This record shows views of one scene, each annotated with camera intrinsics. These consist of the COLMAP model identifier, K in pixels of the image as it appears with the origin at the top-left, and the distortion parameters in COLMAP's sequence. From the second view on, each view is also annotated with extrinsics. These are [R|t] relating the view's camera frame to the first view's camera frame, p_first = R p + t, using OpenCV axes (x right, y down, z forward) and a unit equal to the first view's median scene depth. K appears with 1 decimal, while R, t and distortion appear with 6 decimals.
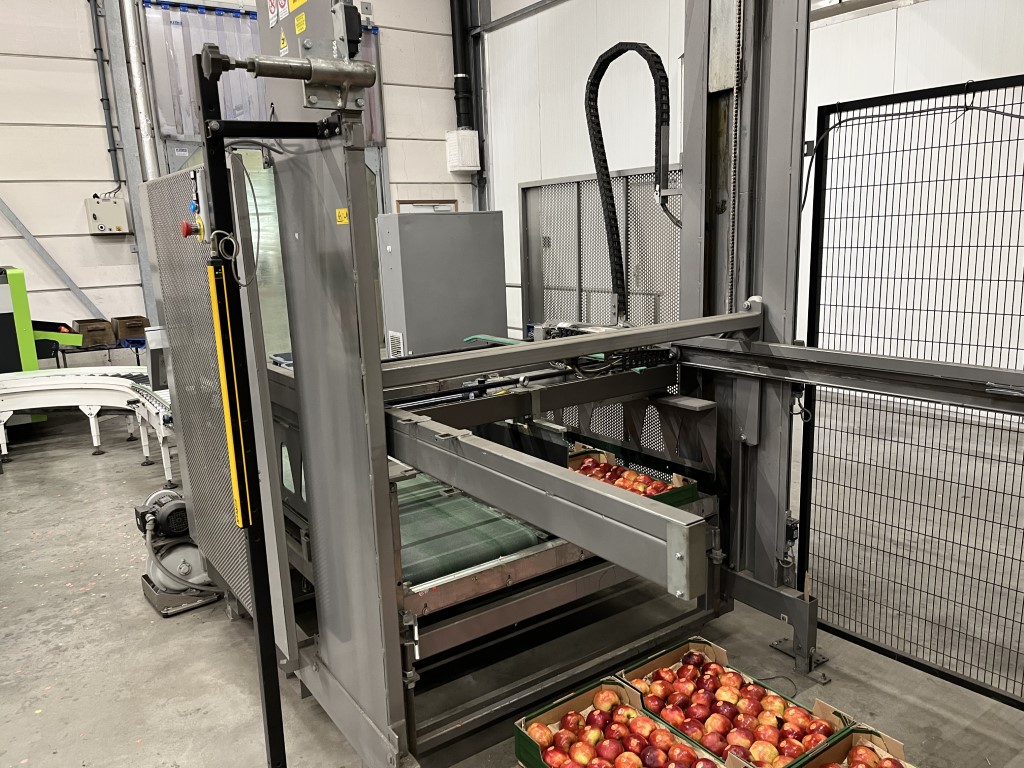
lens RADIAL K [[781.8, 0, 501.6], [0, 781.8, 395.3], [0, 0, 1]] dist [0.065410, -0.091384]
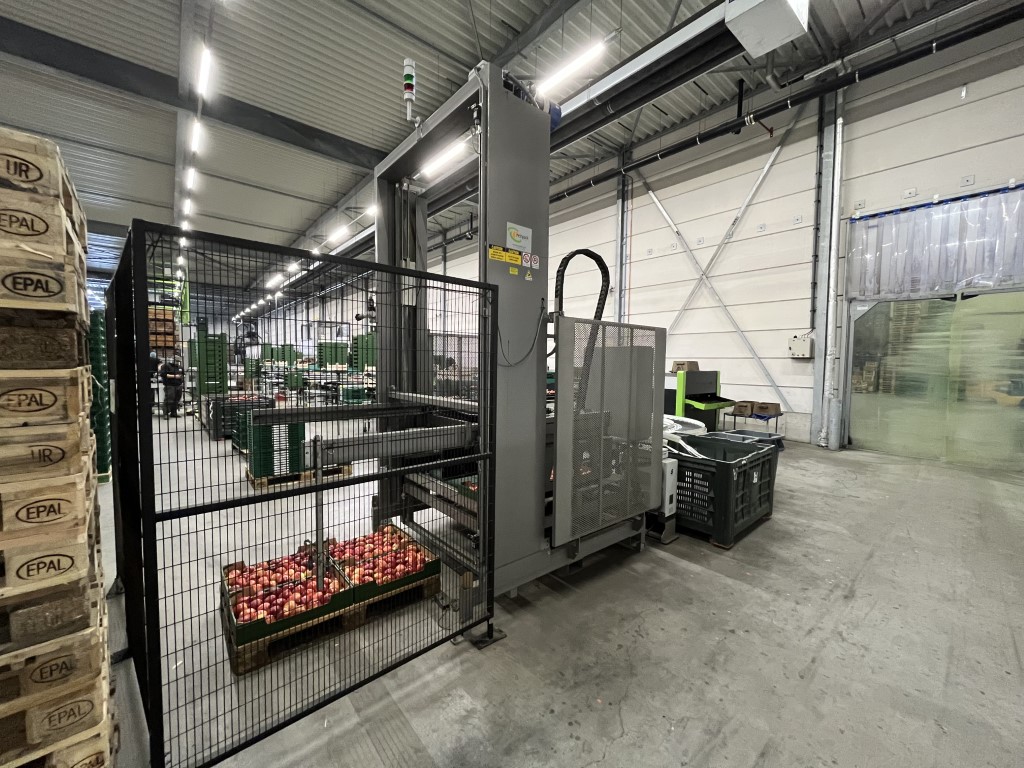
lens RADIAL K [[415.6, 0, 503.4], [0, 415.6, 383.9], [0, 0, 1]] dist [-0.003233, 0.000089]
pose [[0.078100, 0.093349, -0.992566, 1.135502], [-0.222203, 0.972192, 0.073949, -0.211560], [0.971867, 0.214776, 0.096671, 0.866088]]
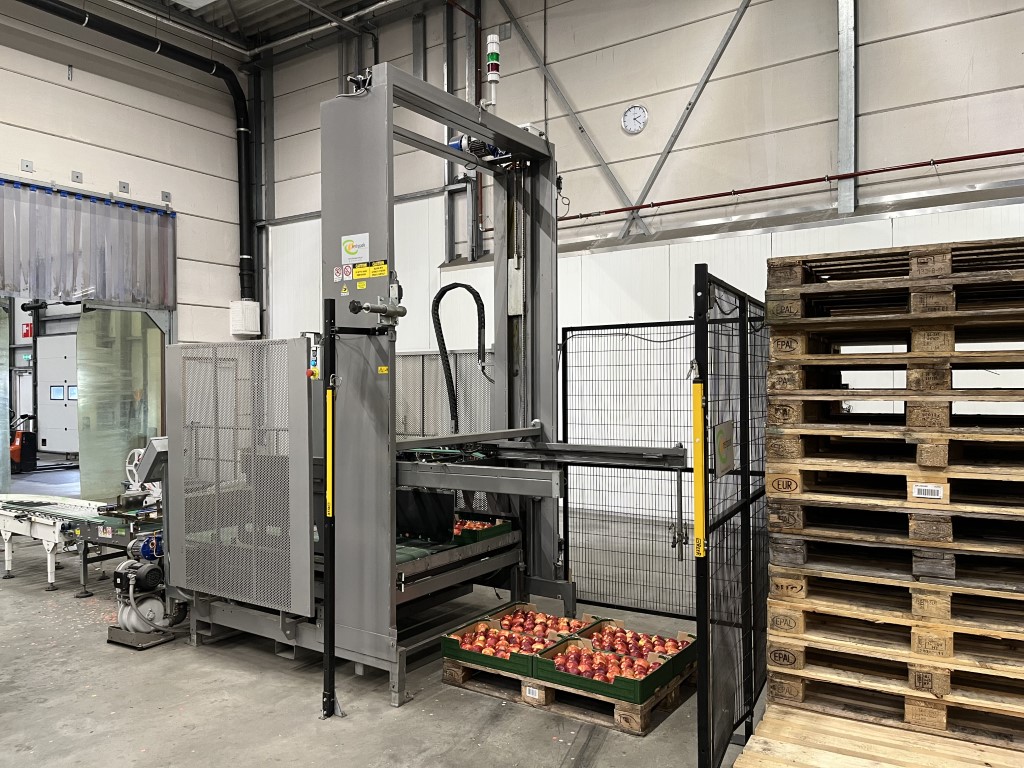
lens RADIAL K [[781.8, 0, 515.0], [0, 781.8, 386.8], [0, 0, 1]] dist [0.065410, -0.091384]
pose [[0.930069, 0.032055, 0.365983, -0.387342], [0.047086, 0.977570, -0.205281, 0.168556], [-0.364354, 0.208158, 0.907698, -0.656835]]
